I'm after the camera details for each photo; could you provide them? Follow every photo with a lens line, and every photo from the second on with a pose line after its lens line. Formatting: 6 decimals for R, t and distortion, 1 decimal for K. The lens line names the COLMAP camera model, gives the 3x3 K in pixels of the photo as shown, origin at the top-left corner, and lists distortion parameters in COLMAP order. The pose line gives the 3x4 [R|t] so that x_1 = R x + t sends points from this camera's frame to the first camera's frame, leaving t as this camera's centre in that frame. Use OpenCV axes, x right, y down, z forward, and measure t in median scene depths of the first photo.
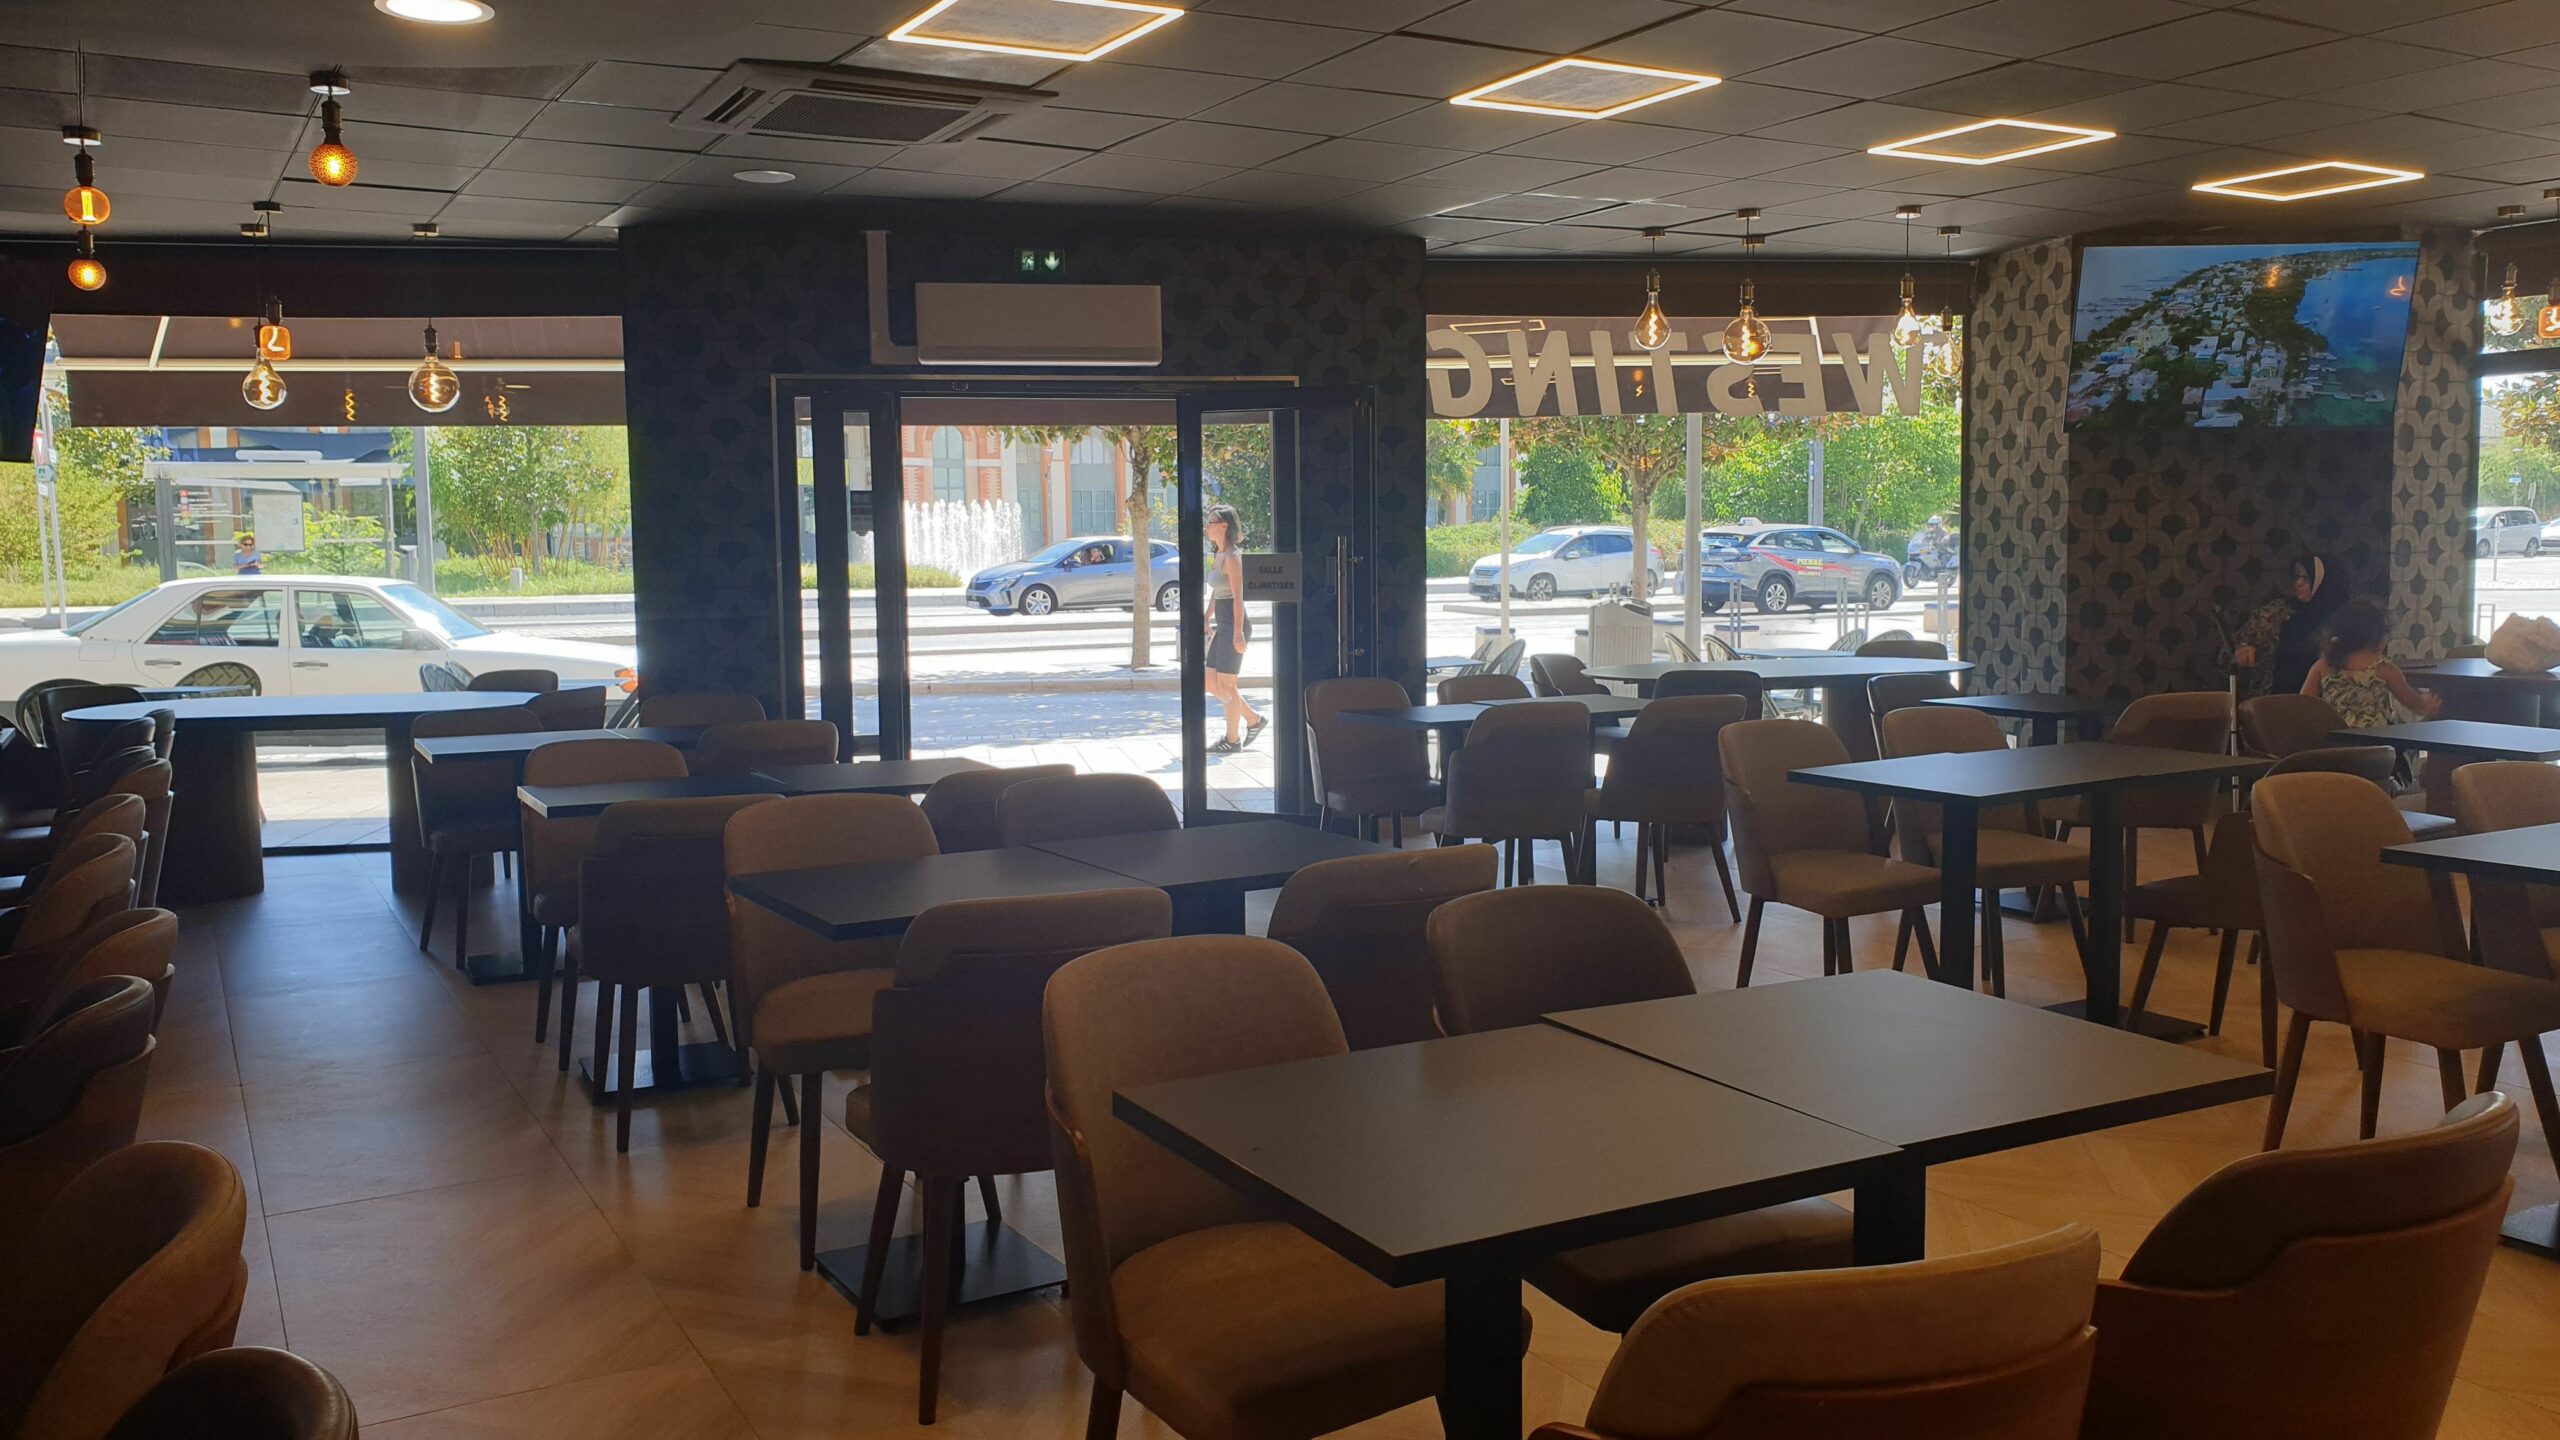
lens RADIAL K [[2055.2, 0, 1301.3], [0, 2055.2, 694.6], [0, 0, 1]] dist [0.042772, -0.009145]
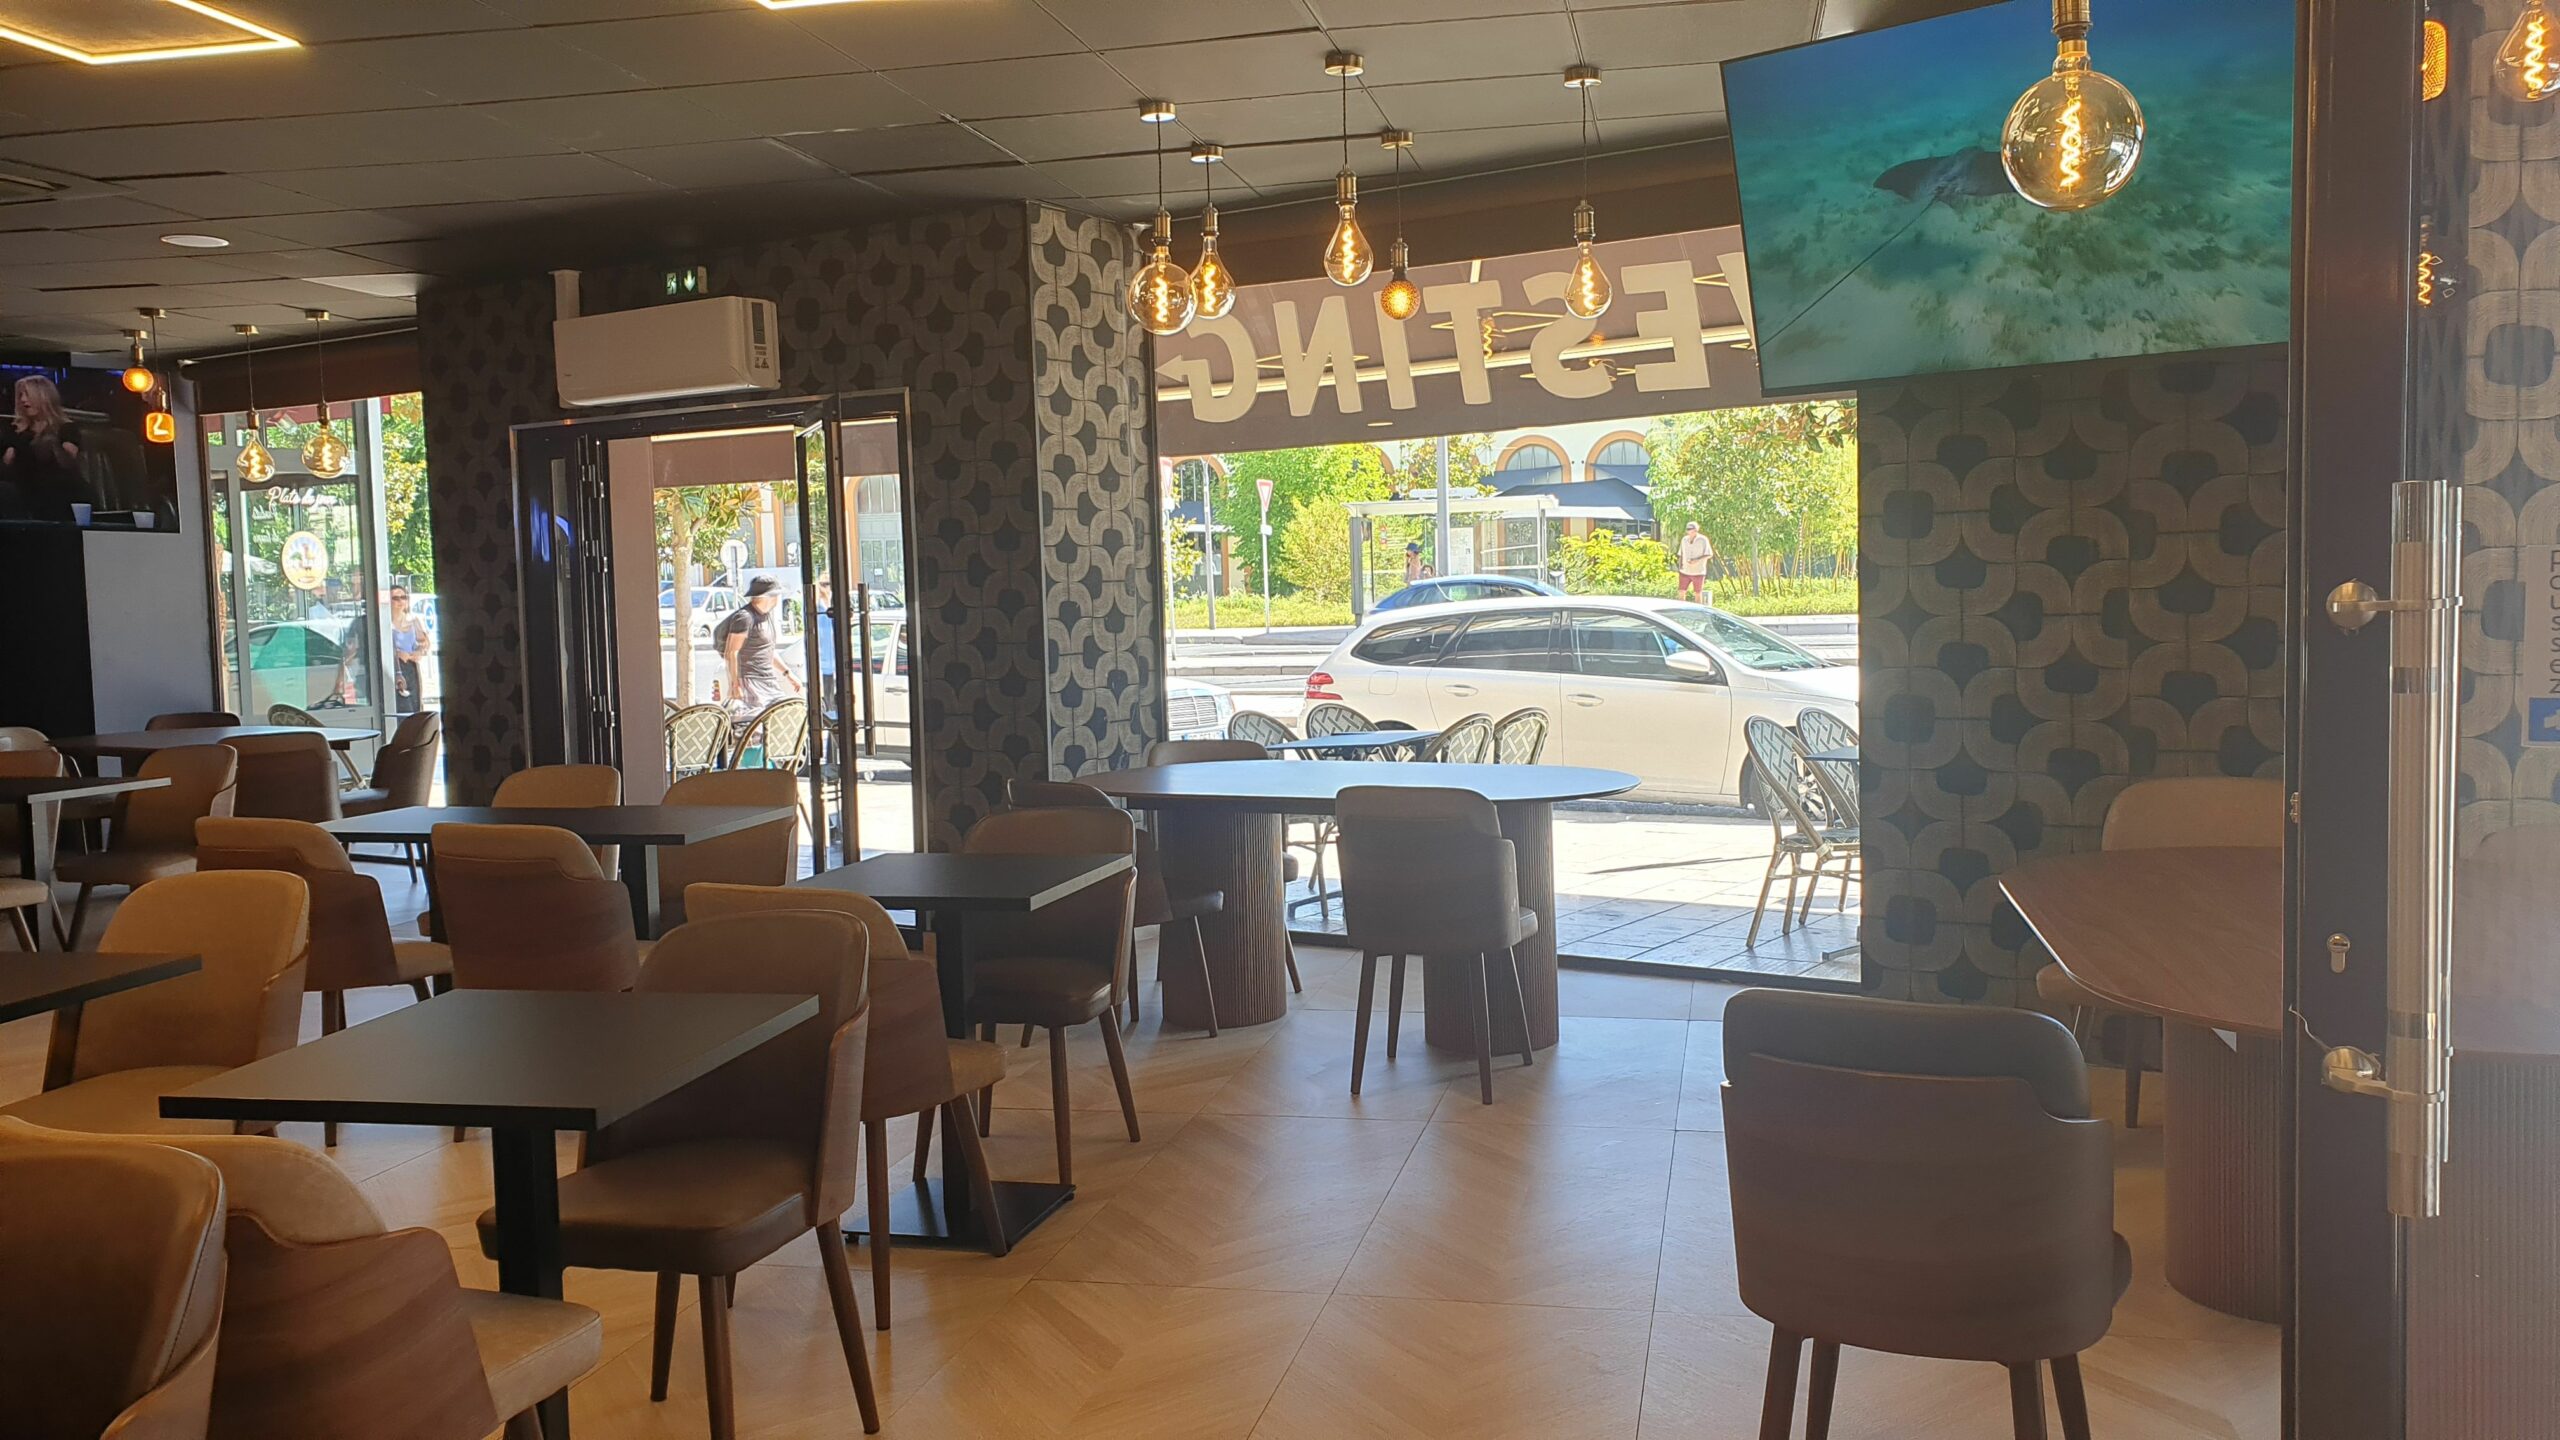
lens RADIAL K [[2055.2, 0, 1280.3], [0, 2055.2, 726.0], [0, 0, 1]] dist [0.042772, -0.009145]
pose [[0.727667, 0.043649, -0.684540, 0.636520], [-0.037201, 0.999016, 0.024156, -0.043419], [0.684921, 0.007887, 0.728575, 0.477380]]
